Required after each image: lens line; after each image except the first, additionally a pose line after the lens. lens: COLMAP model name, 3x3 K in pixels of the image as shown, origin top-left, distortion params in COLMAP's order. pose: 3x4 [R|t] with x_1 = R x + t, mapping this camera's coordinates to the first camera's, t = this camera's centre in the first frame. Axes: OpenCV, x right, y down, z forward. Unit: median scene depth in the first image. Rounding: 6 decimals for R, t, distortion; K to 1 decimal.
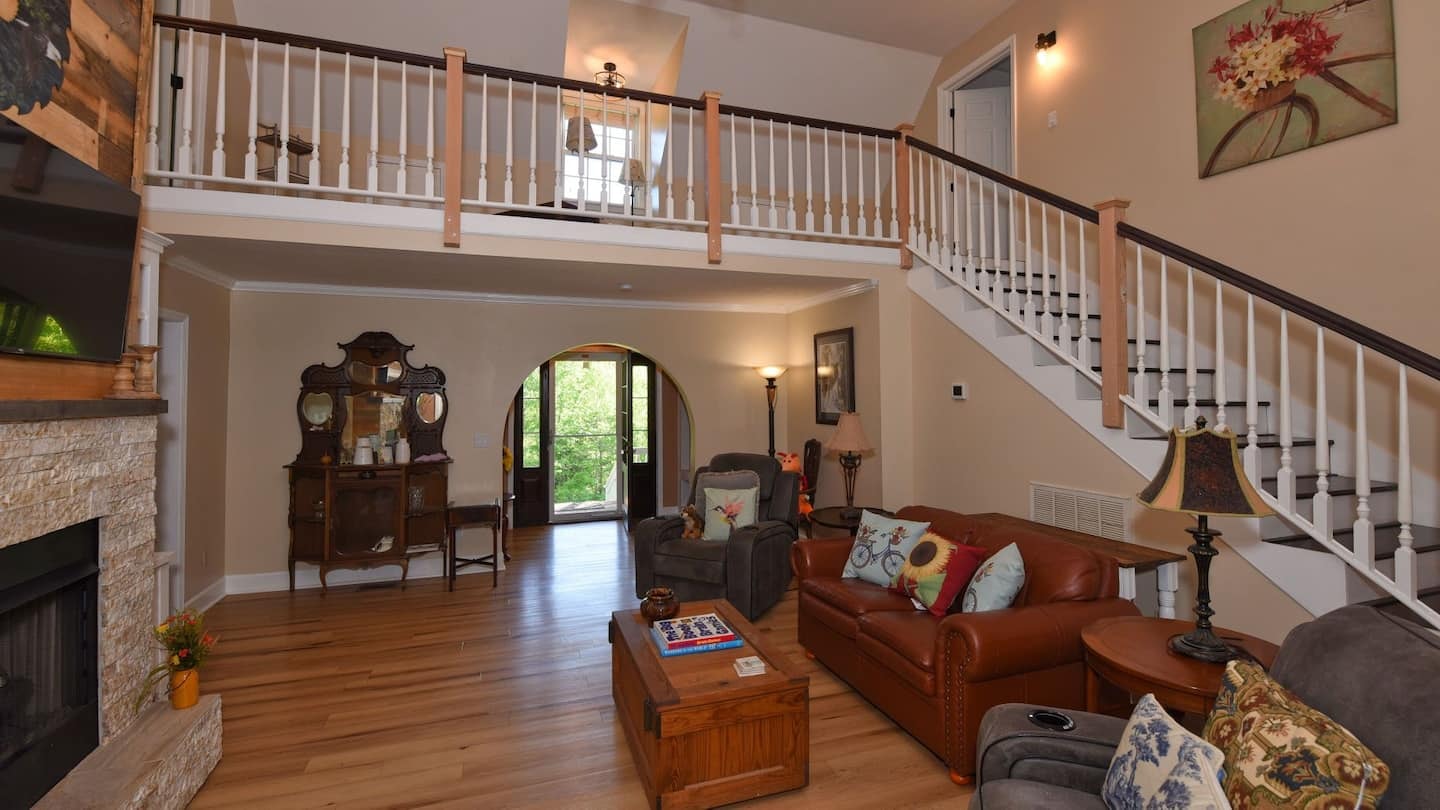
lens RADIAL K [[636.8, 0, 727.6], [0, 636.8, 387.8], [0, 0, 1]] dist [-0.001699, -0.000906]
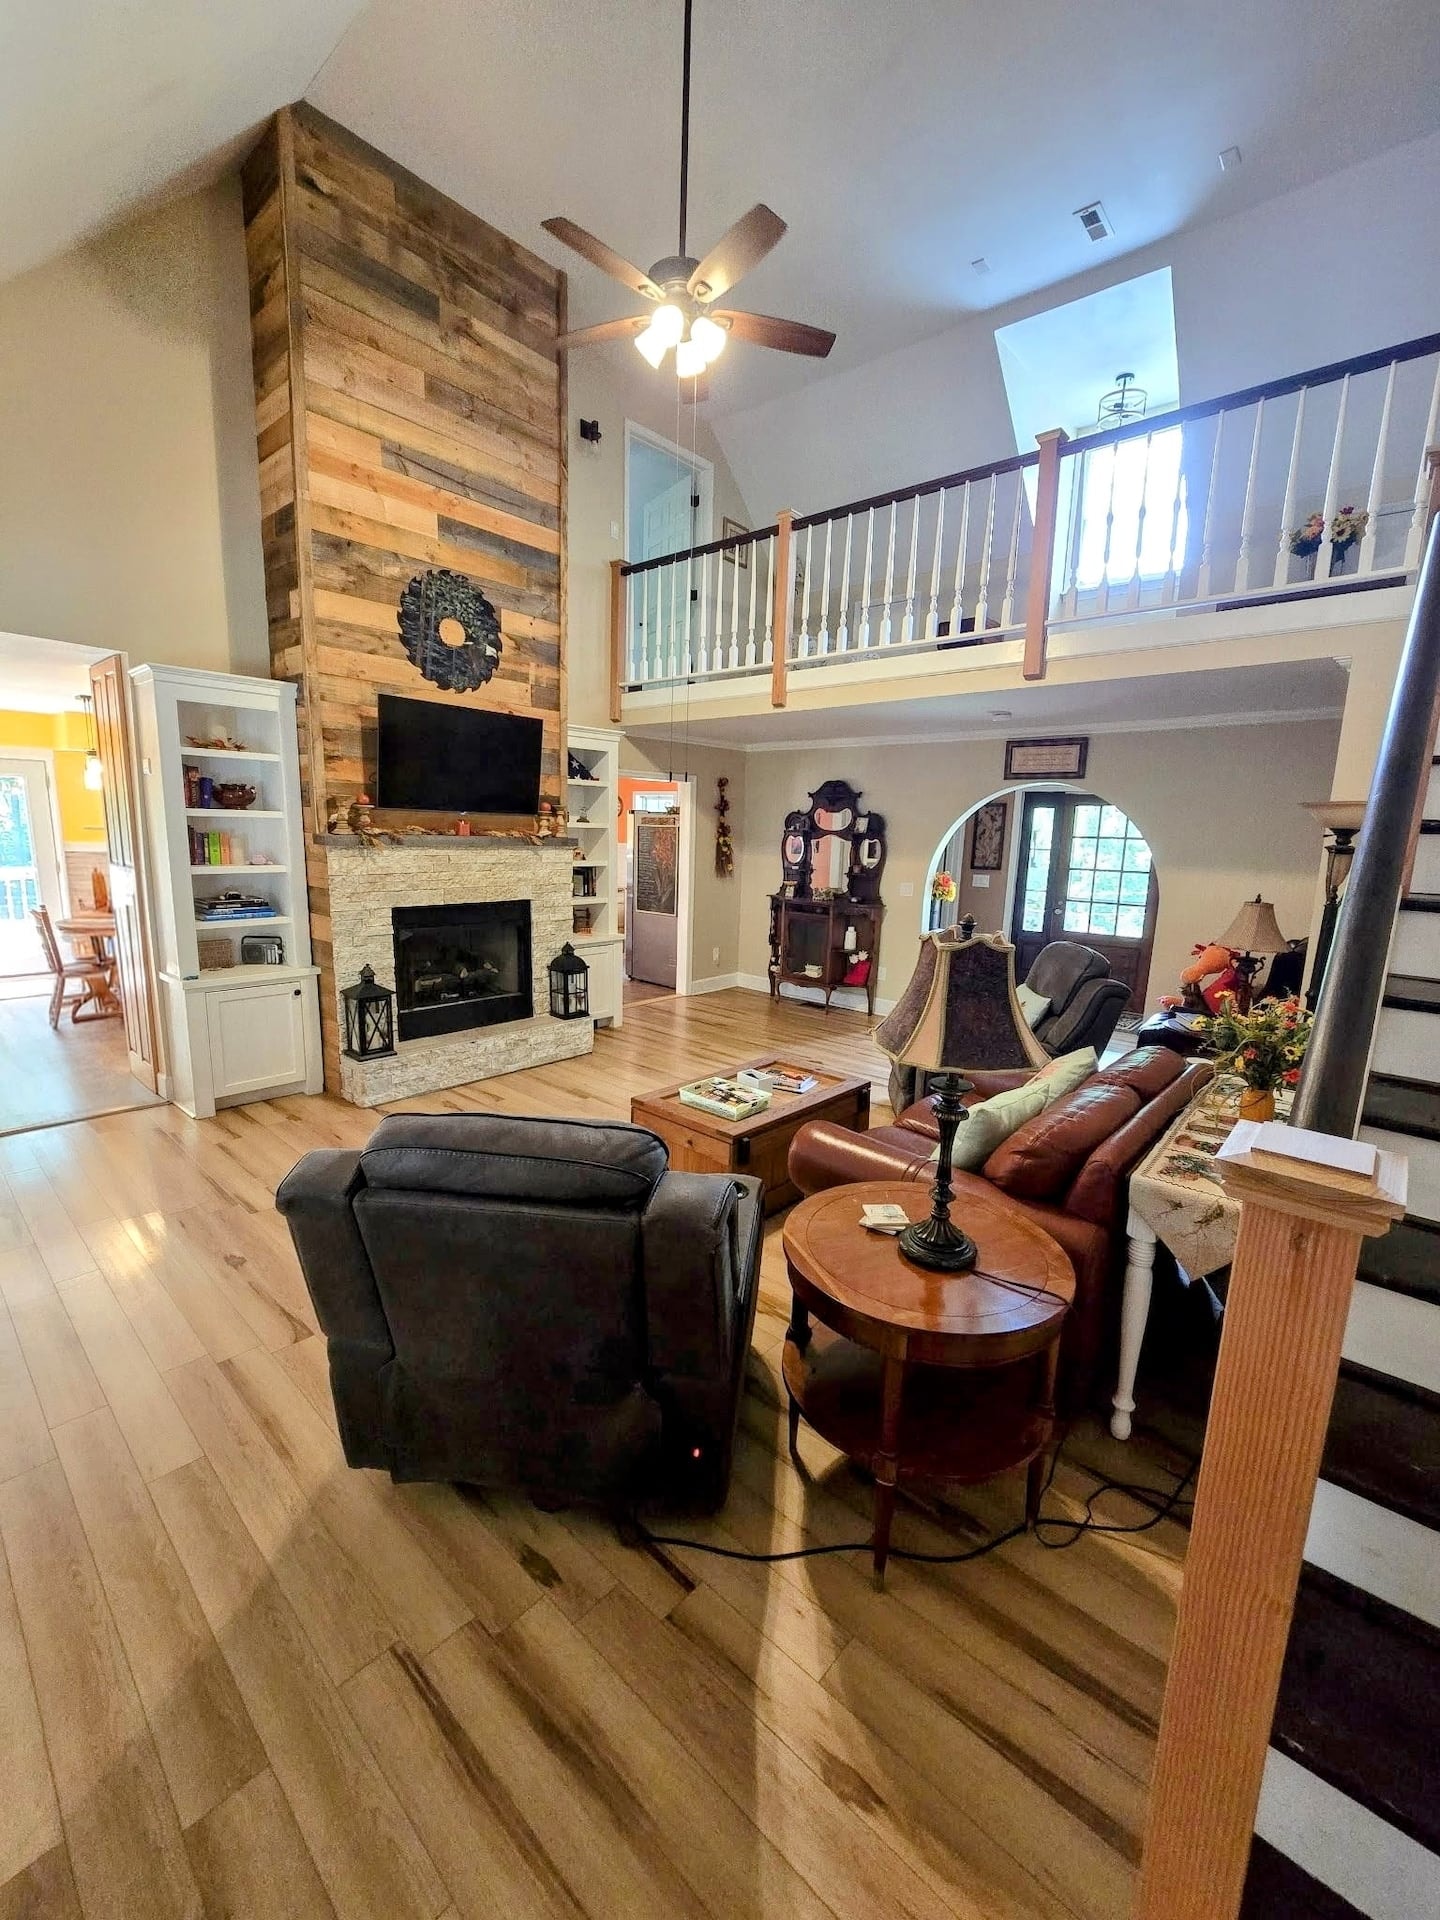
lens RADIAL K [[746.6, 0, 720.0], [0, 746.6, 960.0], [0, 0, 1]] dist [-0.013975, 0.000064]
pose [[0.438990, 0.172465, -0.881785, 0.930556], [-0.020868, 0.983097, 0.181891, -0.022491], [0.898250, -0.061447, 0.435168, 0.395423]]
